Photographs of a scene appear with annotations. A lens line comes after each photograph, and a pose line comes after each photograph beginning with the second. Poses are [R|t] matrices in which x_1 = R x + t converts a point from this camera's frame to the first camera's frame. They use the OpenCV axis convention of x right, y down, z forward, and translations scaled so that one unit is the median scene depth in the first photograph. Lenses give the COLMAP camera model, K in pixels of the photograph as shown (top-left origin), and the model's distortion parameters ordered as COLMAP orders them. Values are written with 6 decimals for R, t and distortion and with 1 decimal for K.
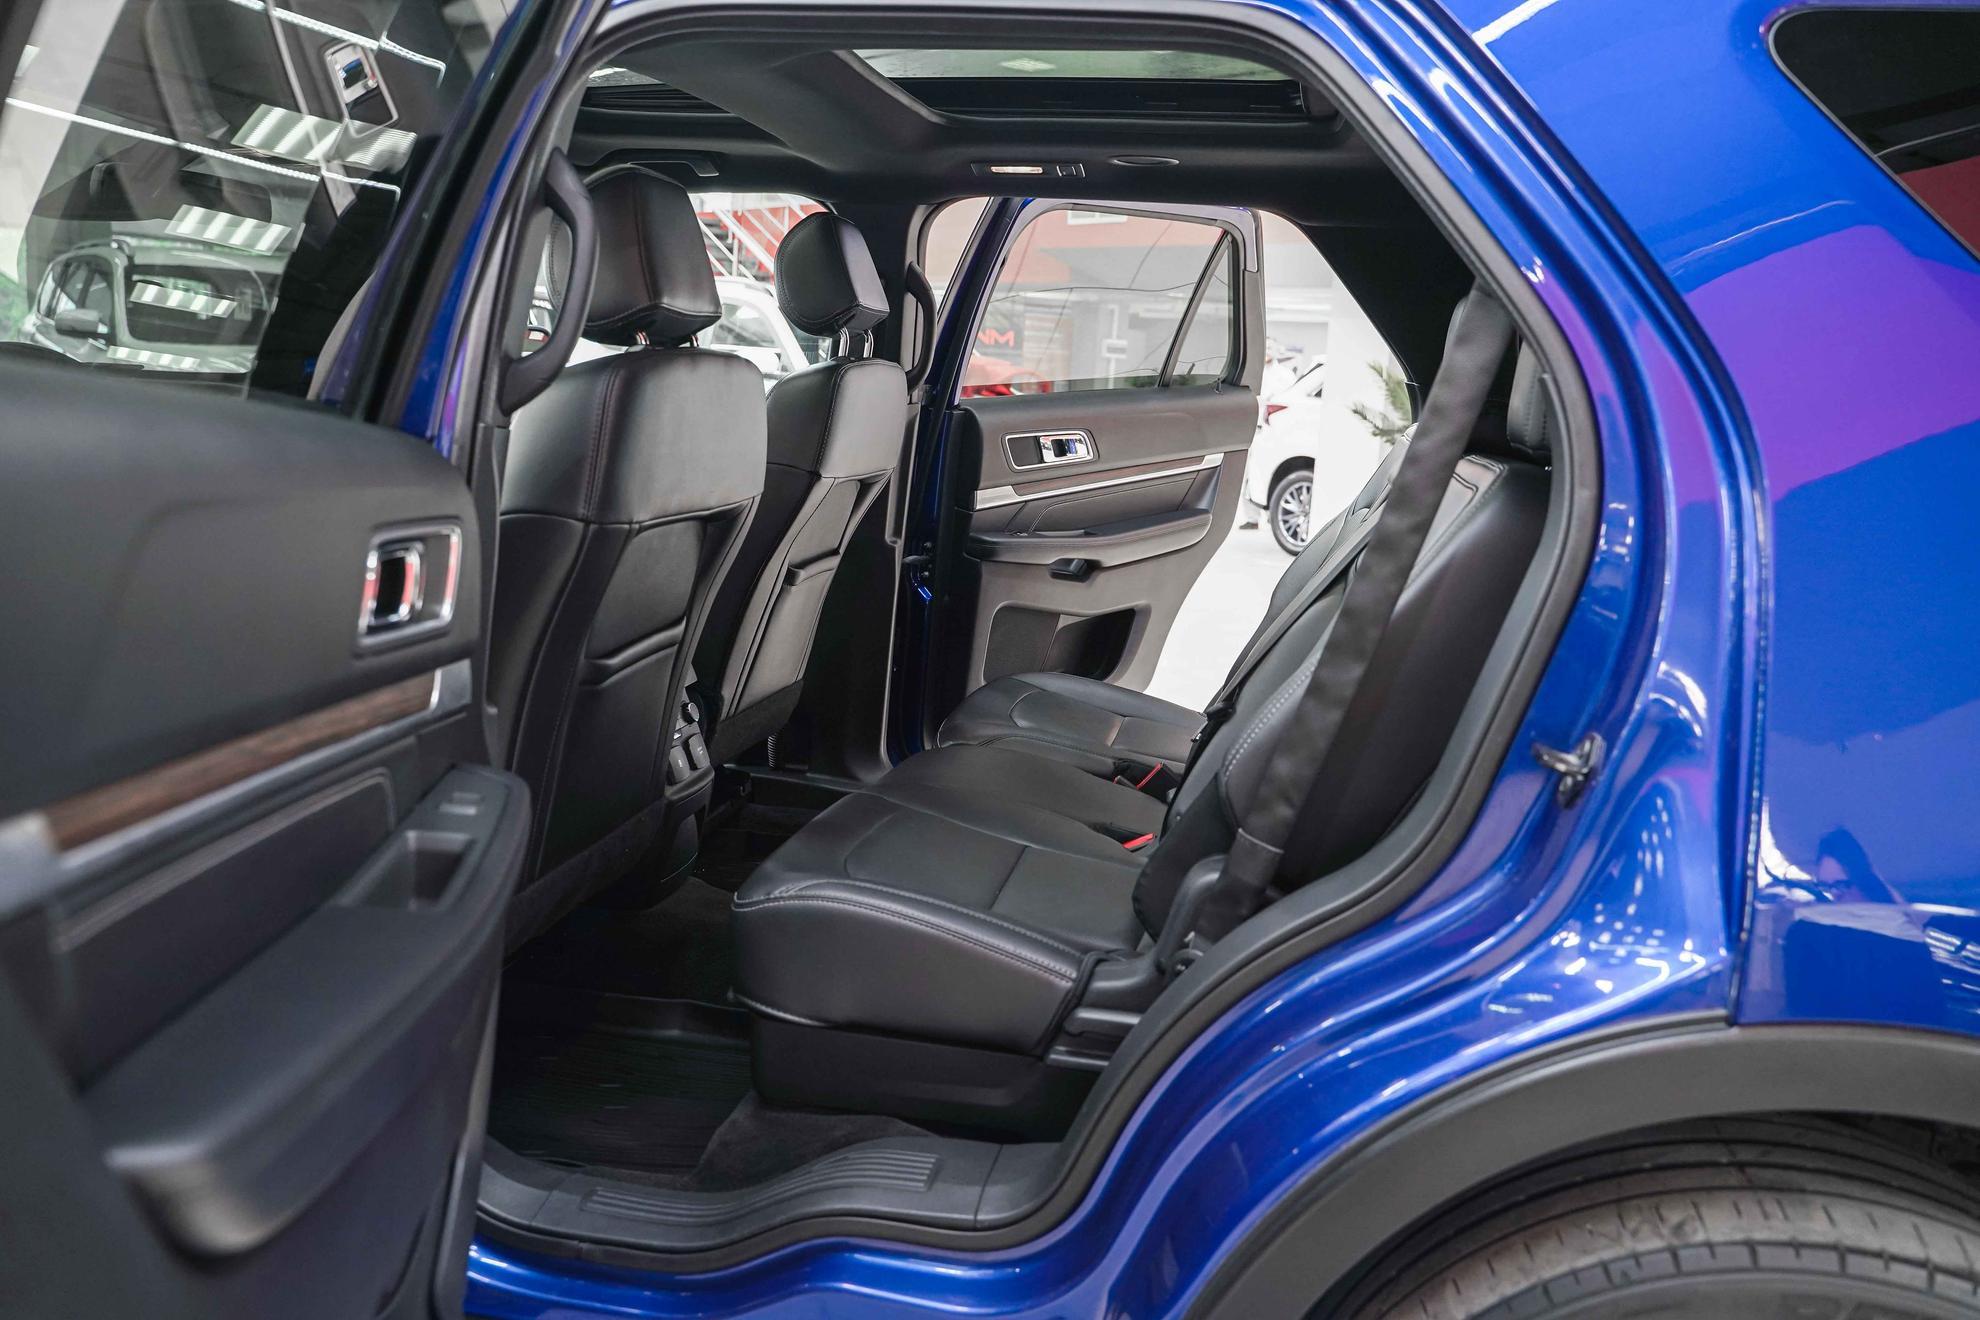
lens RADIAL K [[1617.5, 0, 1013.5], [0, 1617.5, 663.6], [0, 0, 1]] dist [-0.006752, -0.001120]
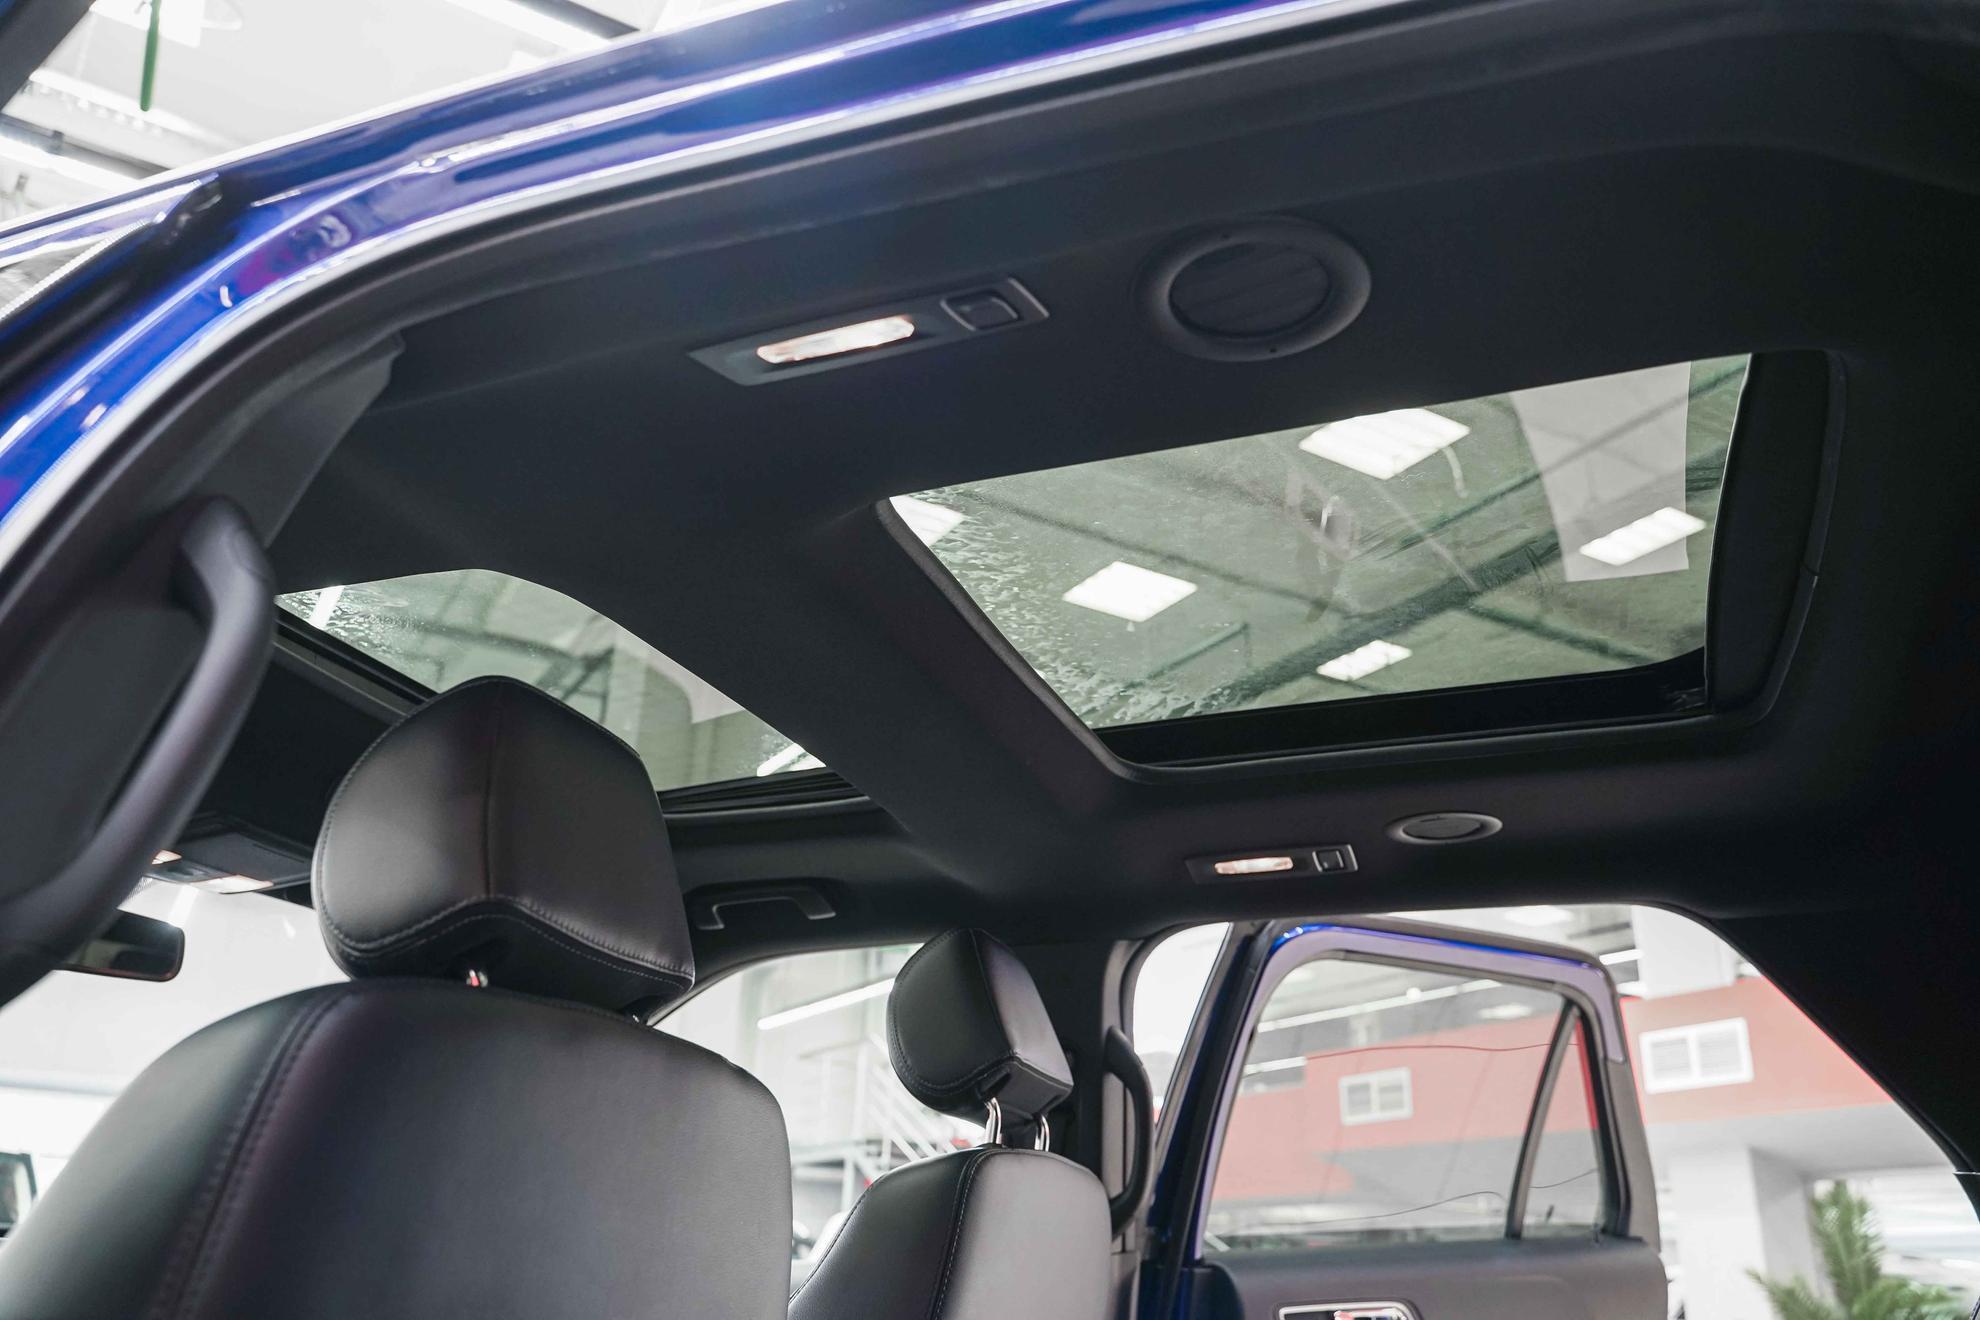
lens RADIAL K [[1617.5, 0, 1013.5], [0, 1617.5, 663.6], [0, 0, 1]] dist [-0.006752, -0.001120]
pose [[0.985575, -0.098063, -0.137936, 0.004163], [0.006477, 0.836283, -0.548260, -0.005535], [0.169117, 0.539457, 0.824855, 0.341816]]
